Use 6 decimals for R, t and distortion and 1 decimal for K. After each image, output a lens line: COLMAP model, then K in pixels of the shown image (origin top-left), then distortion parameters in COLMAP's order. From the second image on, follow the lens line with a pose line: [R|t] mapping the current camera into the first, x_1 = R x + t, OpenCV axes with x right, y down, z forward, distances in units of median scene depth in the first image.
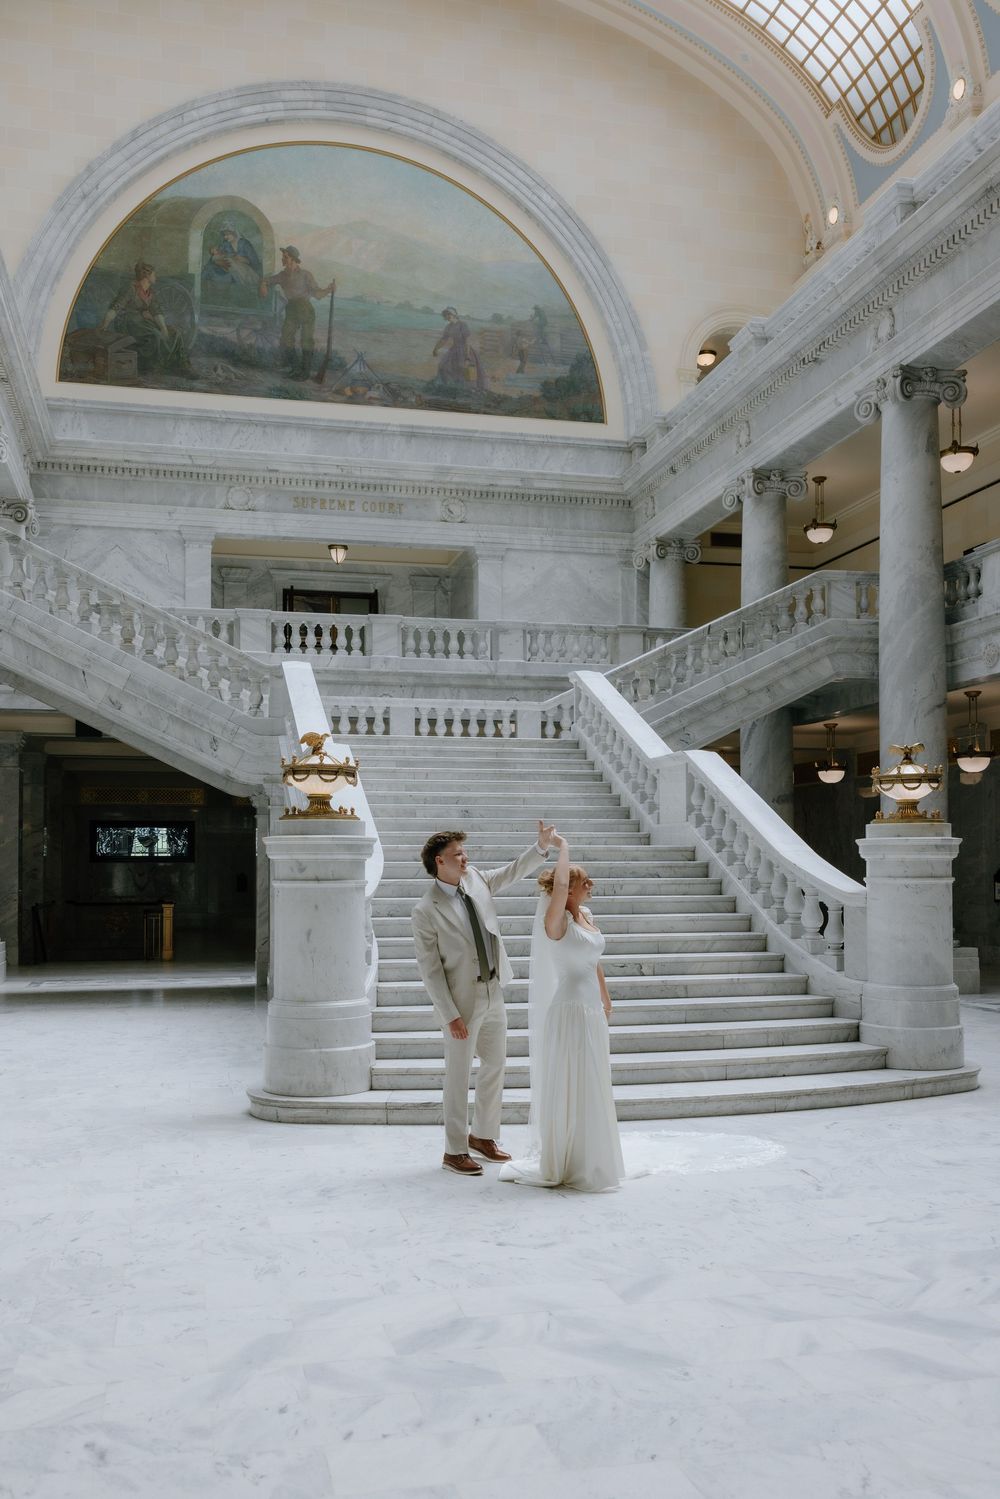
lens RADIAL K [[1296.4, 0, 483.5], [0, 1296.4, 834.2], [0, 0, 1]] dist [0.005869, -0.000017]
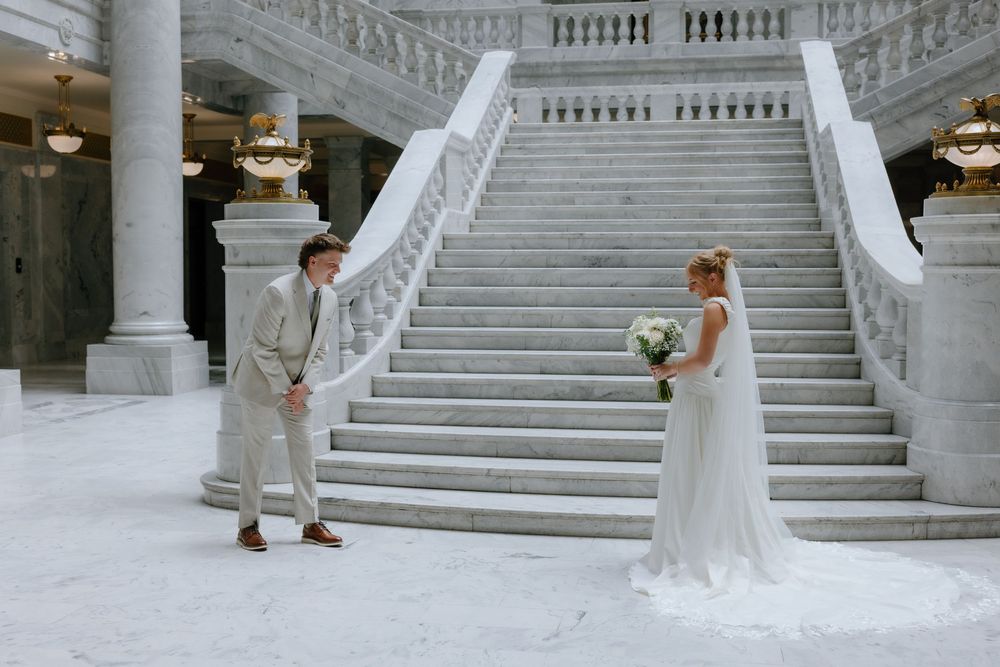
lens RADIAL K [[1213.3, 0, 492.8], [0, 1213.3, 339.0], [0, 0, 1]] dist [-0.011734, 0.066905]
pose [[0.919083, 0.026266, -0.393188, 0.143626], [0.007814, 0.996365, 0.084827, 0.005201], [0.393986, -0.081035, 0.915537, 0.081562]]
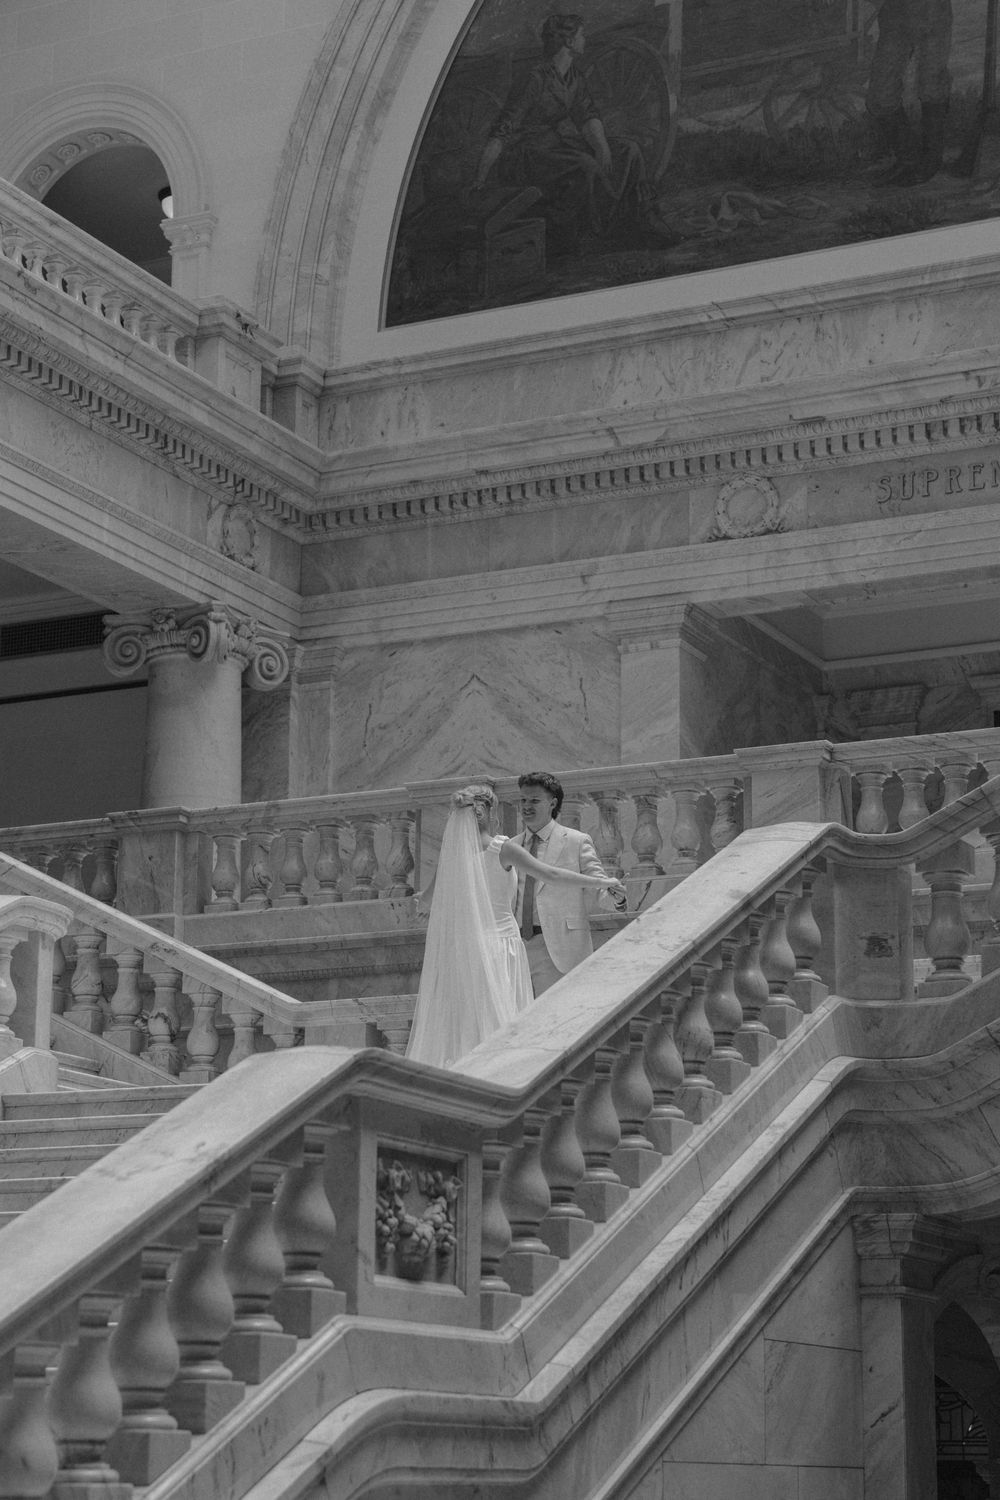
lens RADIAL K [[3058.6, 0, 497.4], [0, 3058.6, 776.0], [0, 0, 1]] dist [0.037268, 0.099153]
pose [[0.770334, -0.135006, -0.623184, 0.319152], [0.004810, 0.978531, -0.206041, 0.006223], [0.637622, 0.155723, 0.754446, 0.285471]]
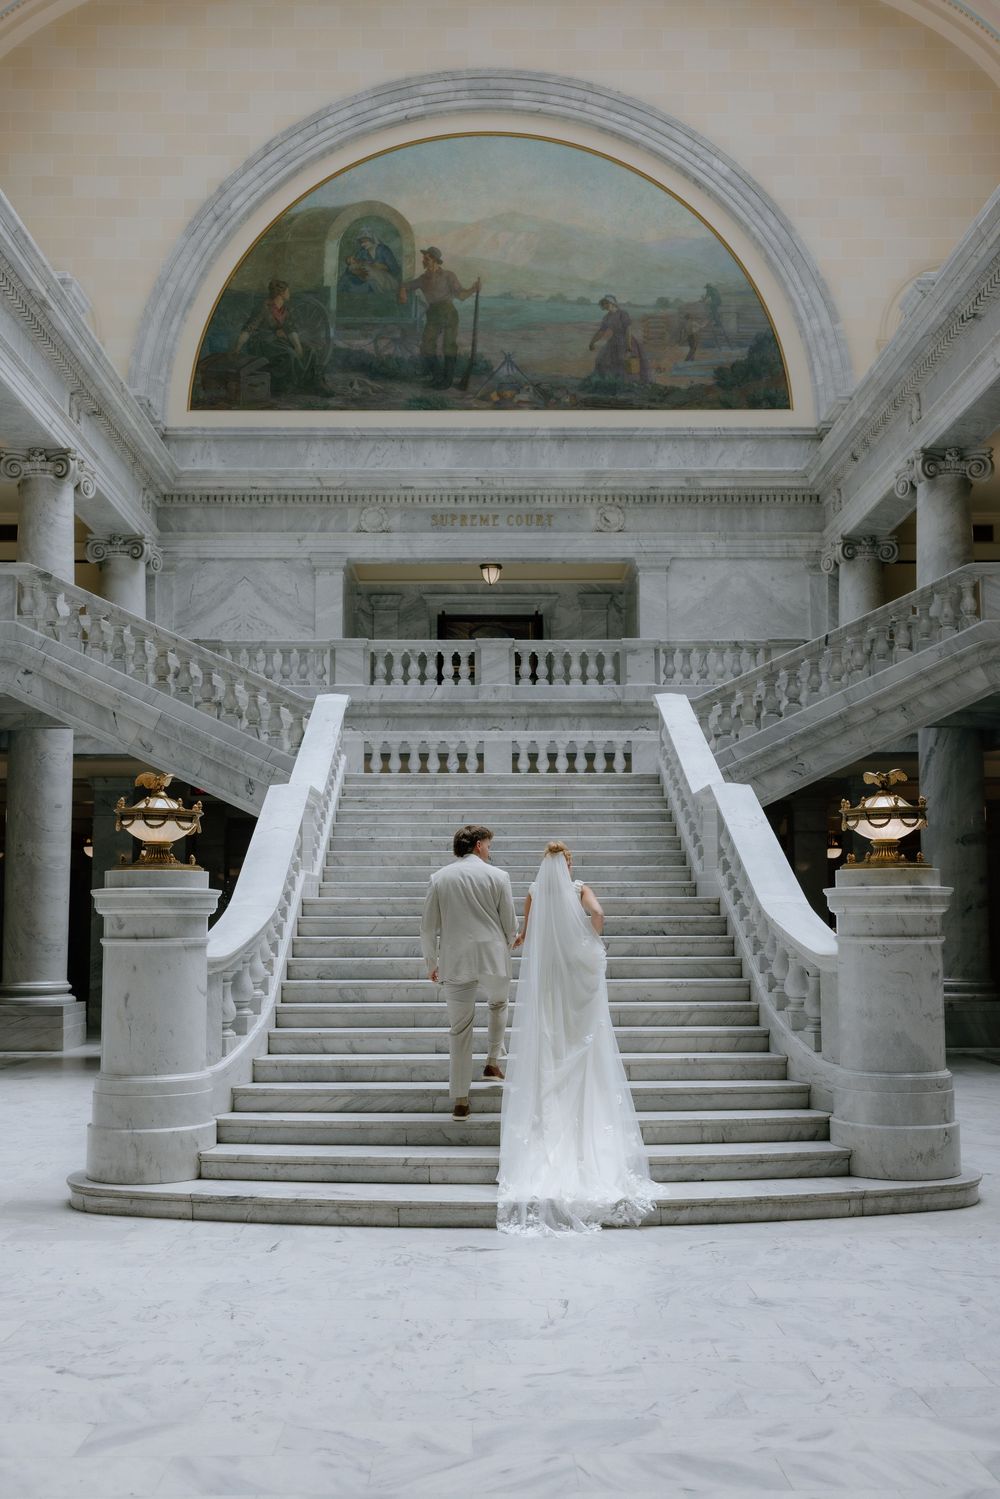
lens RADIAL K [[1449.9, 0, 491.7], [0, 1449.9, 799.8], [0, 0, 1]] dist [0.003365, 0.016363]
pose [[0.975877, -0.018114, -0.217568, 0.117287], [0.005545, 0.998287, -0.058246, -0.000018], [0.218250, 0.055634, 0.974306, 0.026947]]
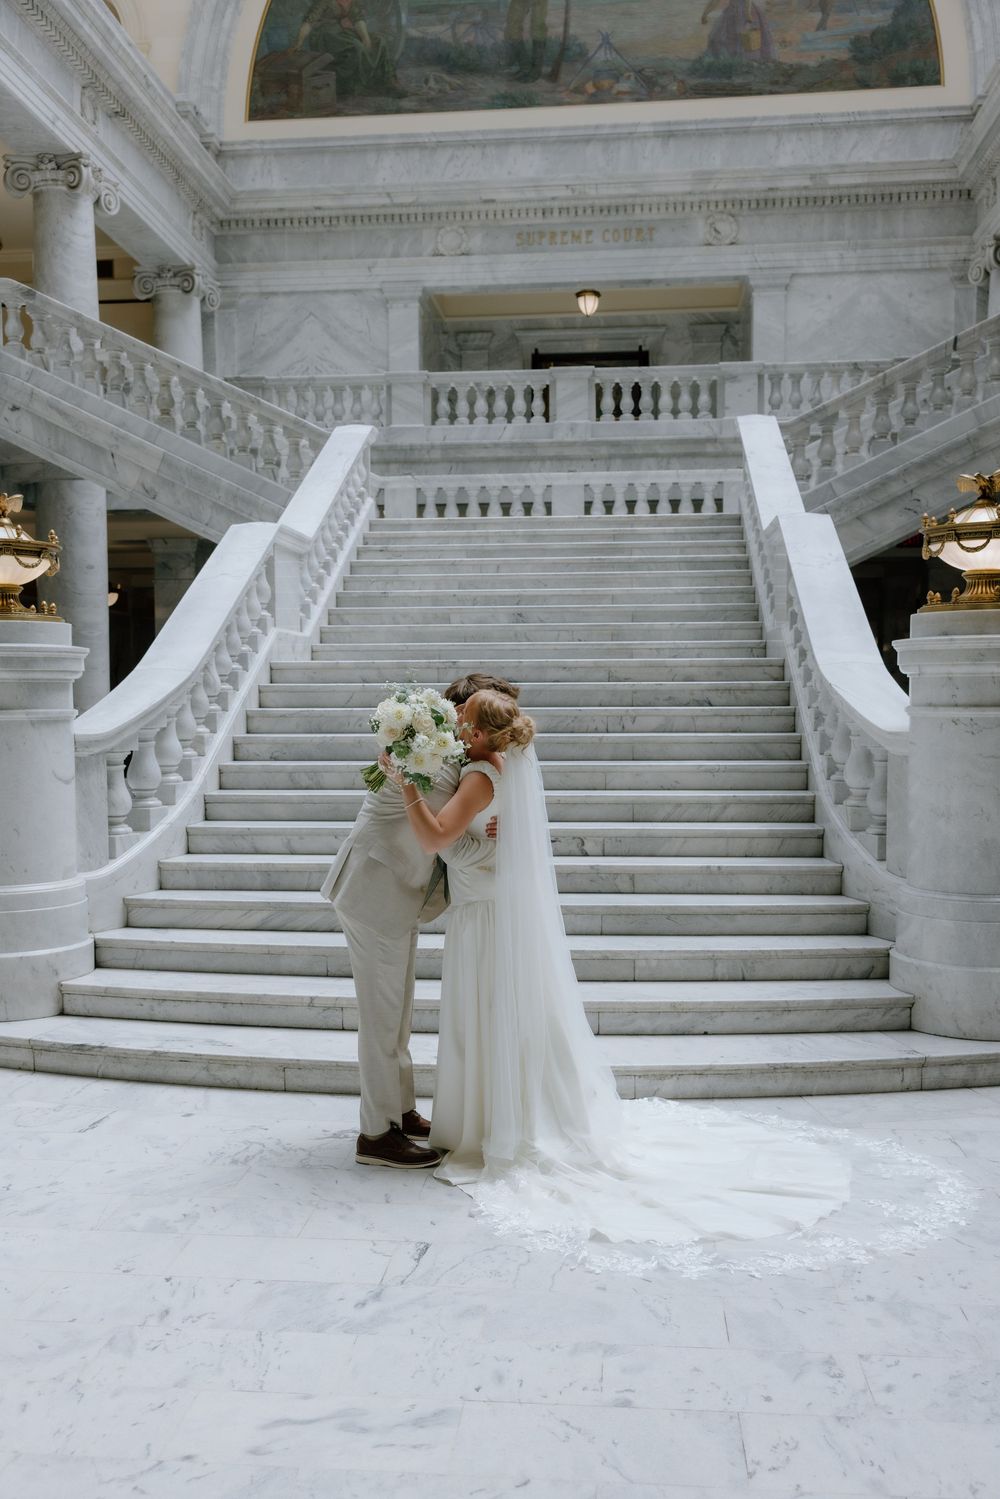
lens RADIAL K [[1414.9, 0, 486.6], [0, 1414.9, 794.0], [0, 0, 1]] dist [0.002191, 0.035101]
pose [[0.945760, 0.020603, -0.324212, 0.133492], [0.010756, 0.995454, 0.094635, 0.004221], [0.324688, -0.092989, 0.941239, 0.136114]]
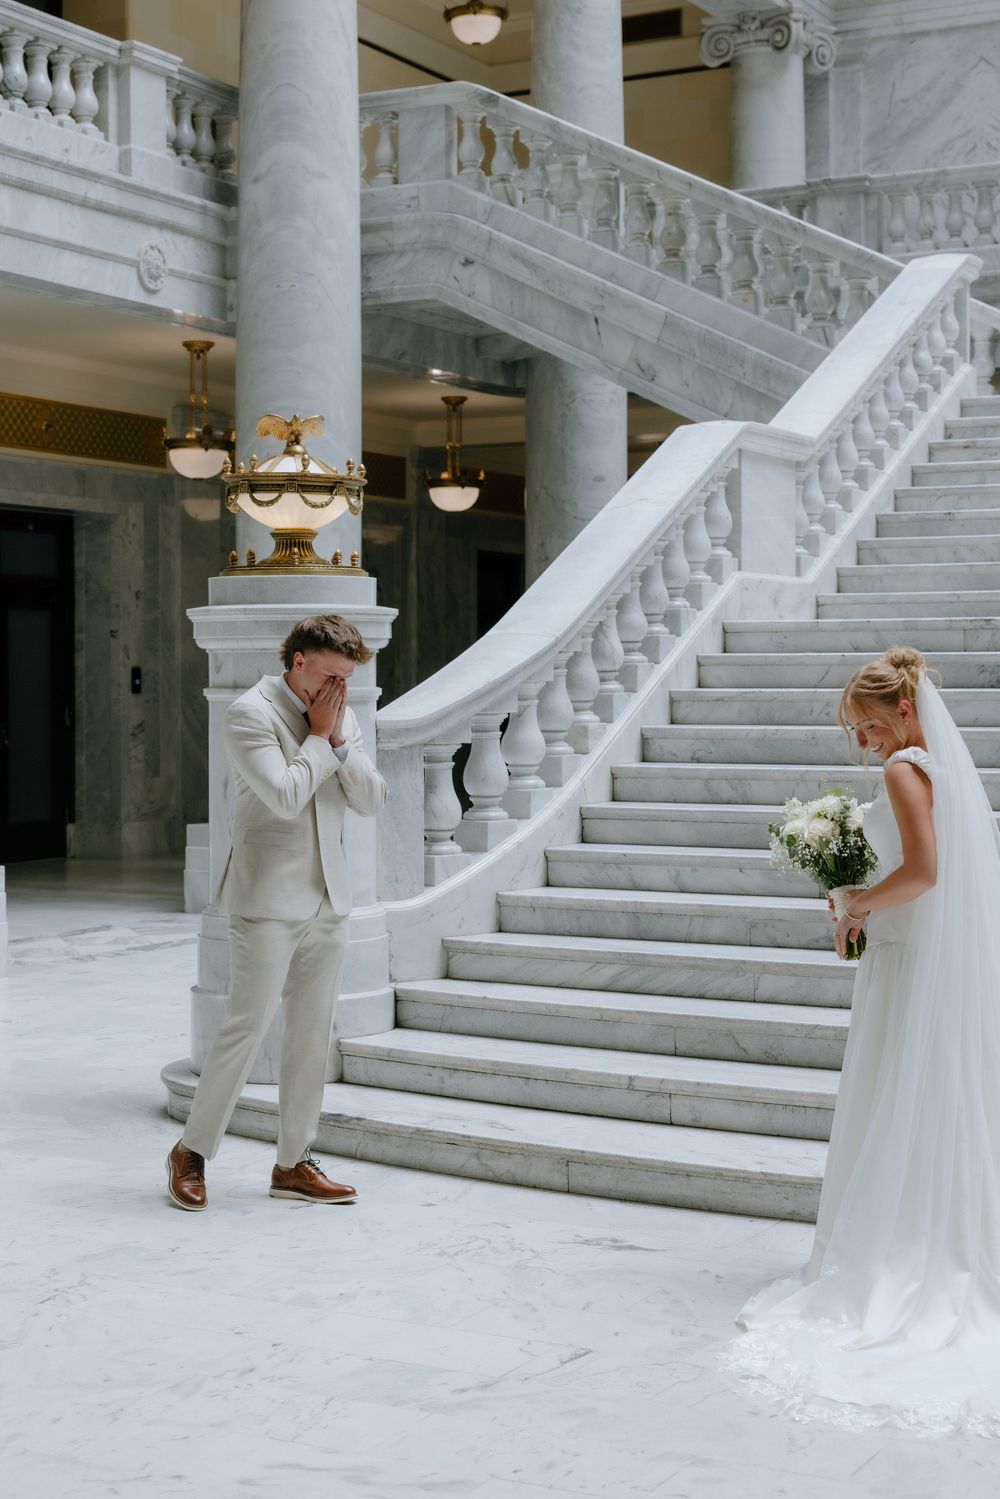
lens RADIAL K [[2414.8, 0, 426.5], [0, 2414.8, 725.2], [0, 0, 1]] dist [0.006132, 0.060525]
pose [[0.739134, 0.014543, -0.673402, 0.219062], [0.018388, 0.998959, 0.041758, 0.003679], [0.673308, -0.043247, 0.738096, 0.108120]]
